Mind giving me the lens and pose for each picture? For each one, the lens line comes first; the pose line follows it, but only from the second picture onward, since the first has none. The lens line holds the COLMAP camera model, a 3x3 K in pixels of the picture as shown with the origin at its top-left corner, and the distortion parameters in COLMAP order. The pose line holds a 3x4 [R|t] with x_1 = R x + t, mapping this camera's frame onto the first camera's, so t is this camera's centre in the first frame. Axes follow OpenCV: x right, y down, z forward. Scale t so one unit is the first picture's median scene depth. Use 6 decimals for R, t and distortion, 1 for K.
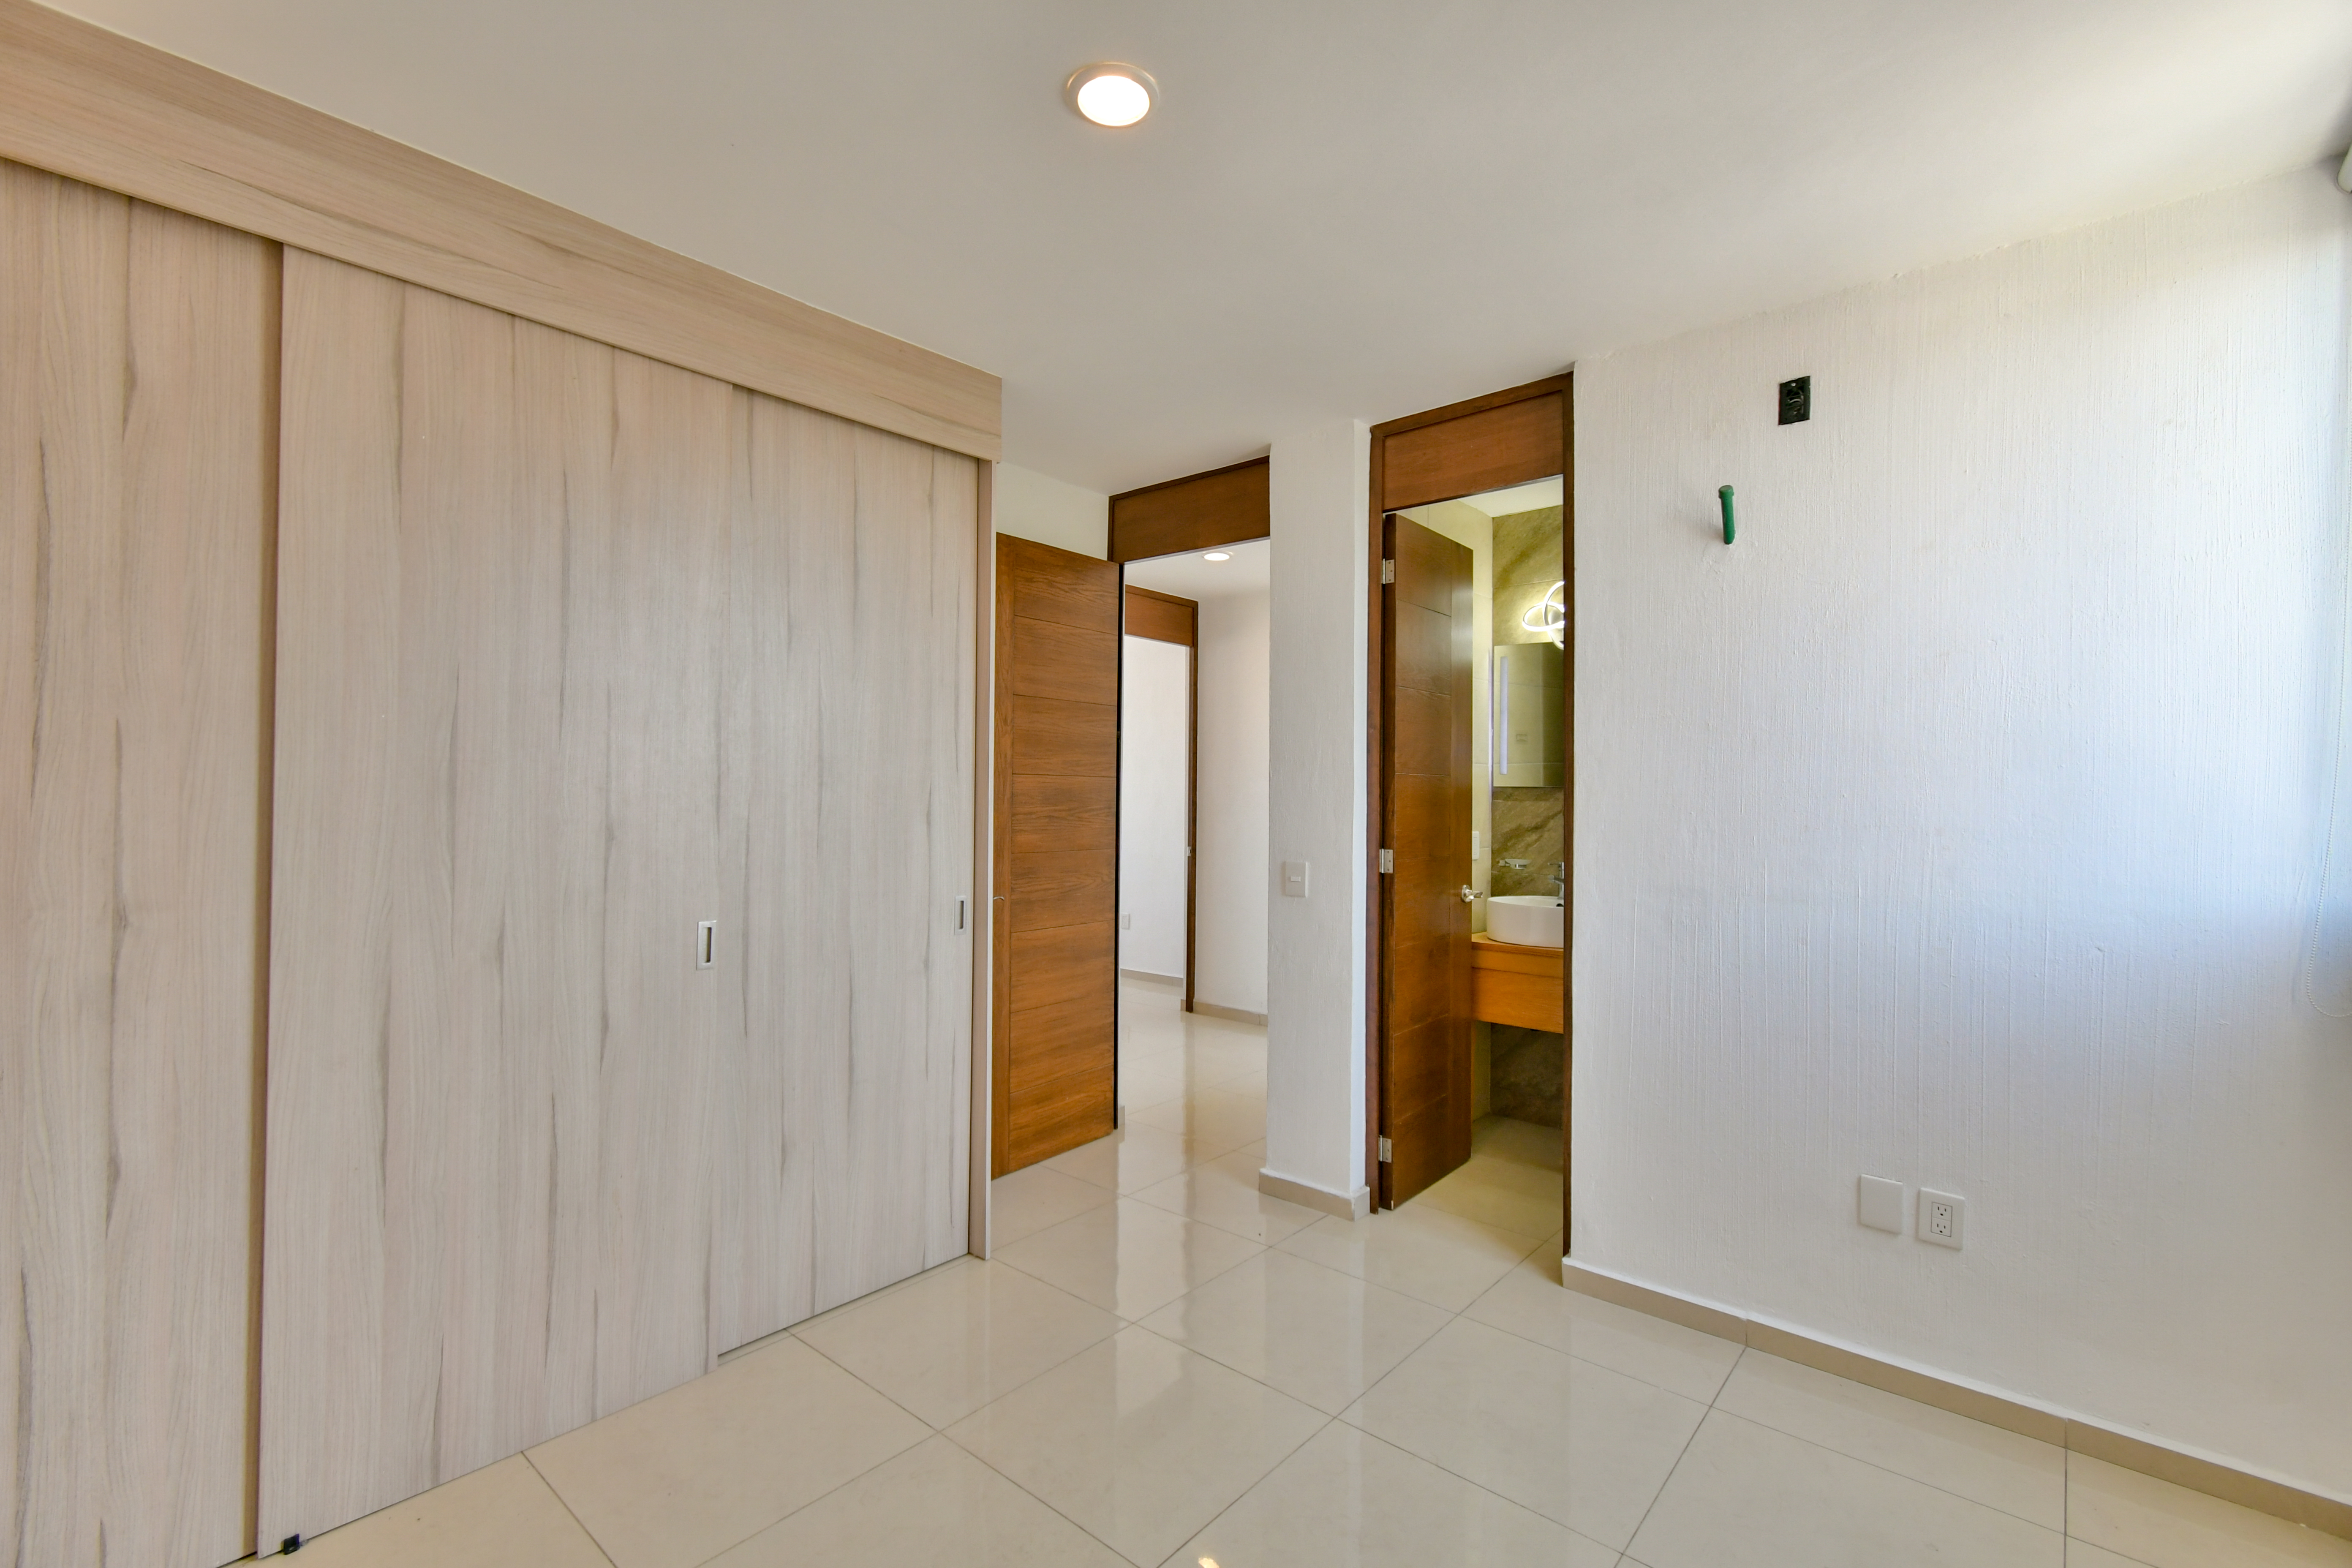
lens RADIAL K [[1035.8, 0, 1181.7], [0, 1035.8, 782.7], [0, 0, 1]] dist [0.003445, -0.000475]
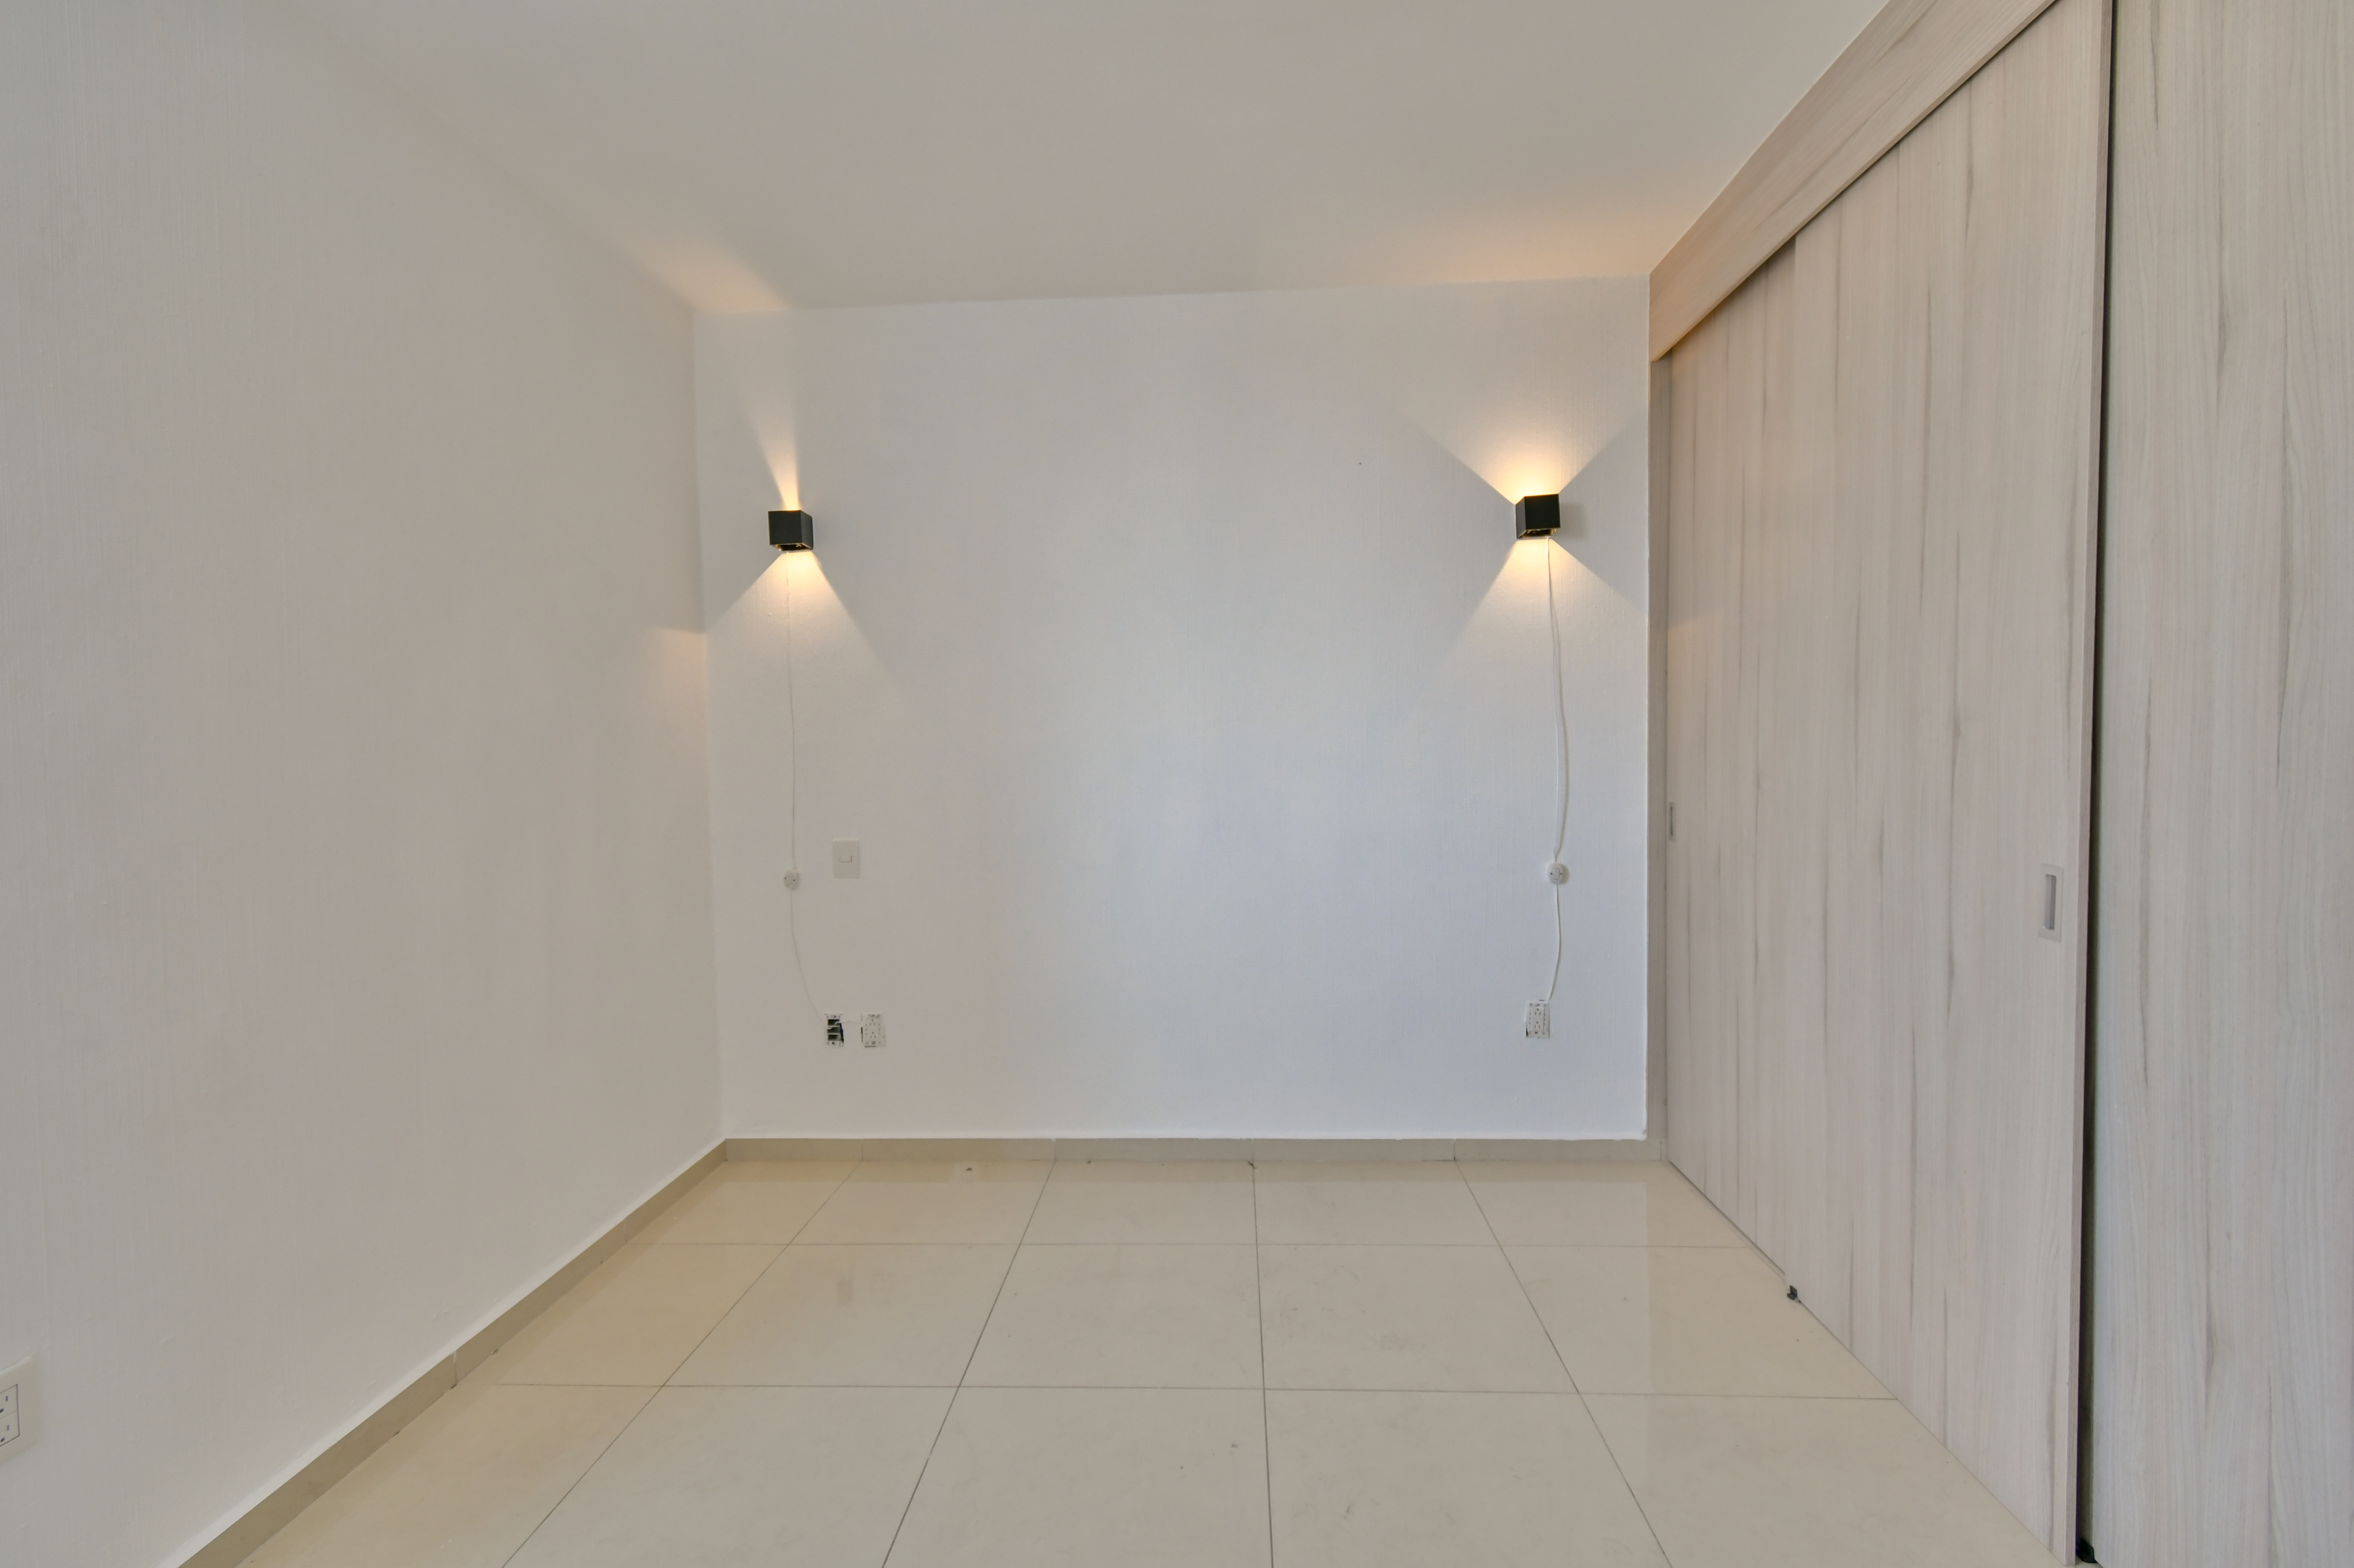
lens RADIAL K [[1046.5, 0, 1195.8], [0, 1046.5, 782.6], [0, 0, 1]] dist [0.013213, -0.008025]
pose [[-0.778783, 0.034411, -0.626348, 0.390614], [0.021221, 0.999368, 0.028519, 0.055935], [0.626934, 0.008918, -0.779021, 1.262504]]
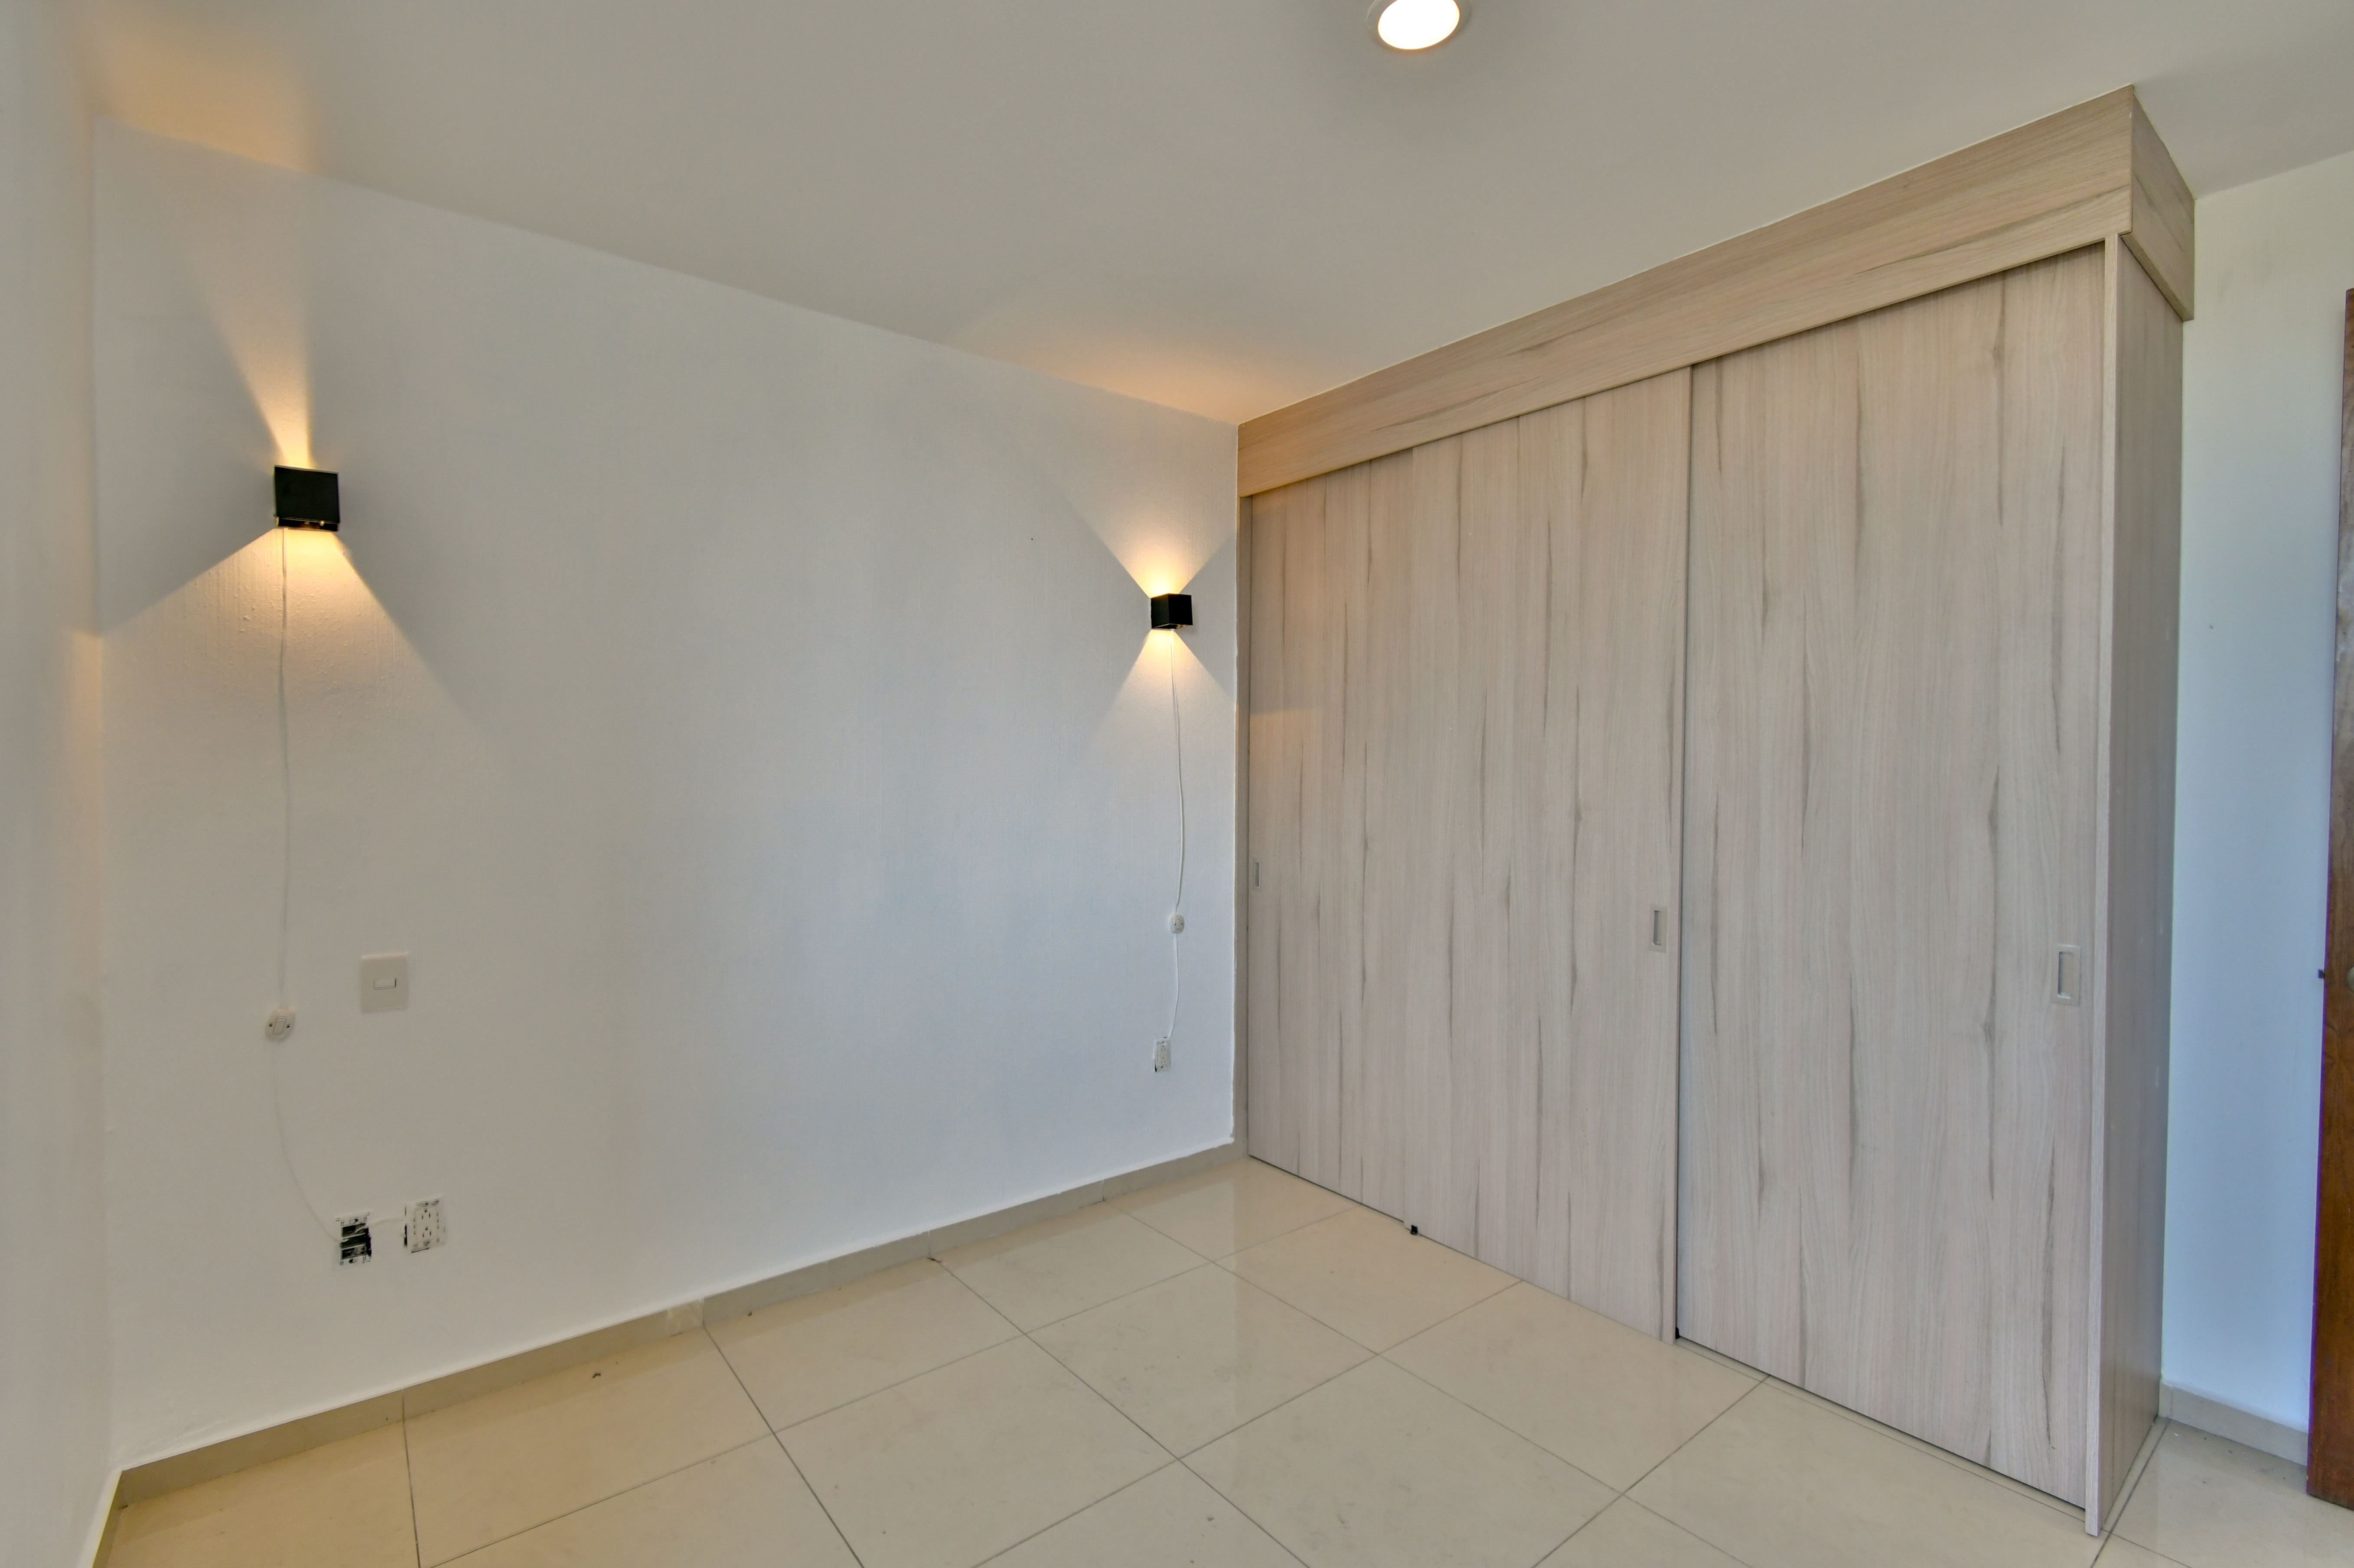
lens RADIAL K [[1036.5, 0, 1182.7], [0, 1036.5, 782.7], [0, 0, 1]] dist [0.003445, -0.000475]
pose [[-0.177324, 0.010484, -0.984097, 0.690381], [0.006849, 0.999932, 0.009418, -0.001541], [0.984129, -0.005070, -0.177384, 0.770470]]
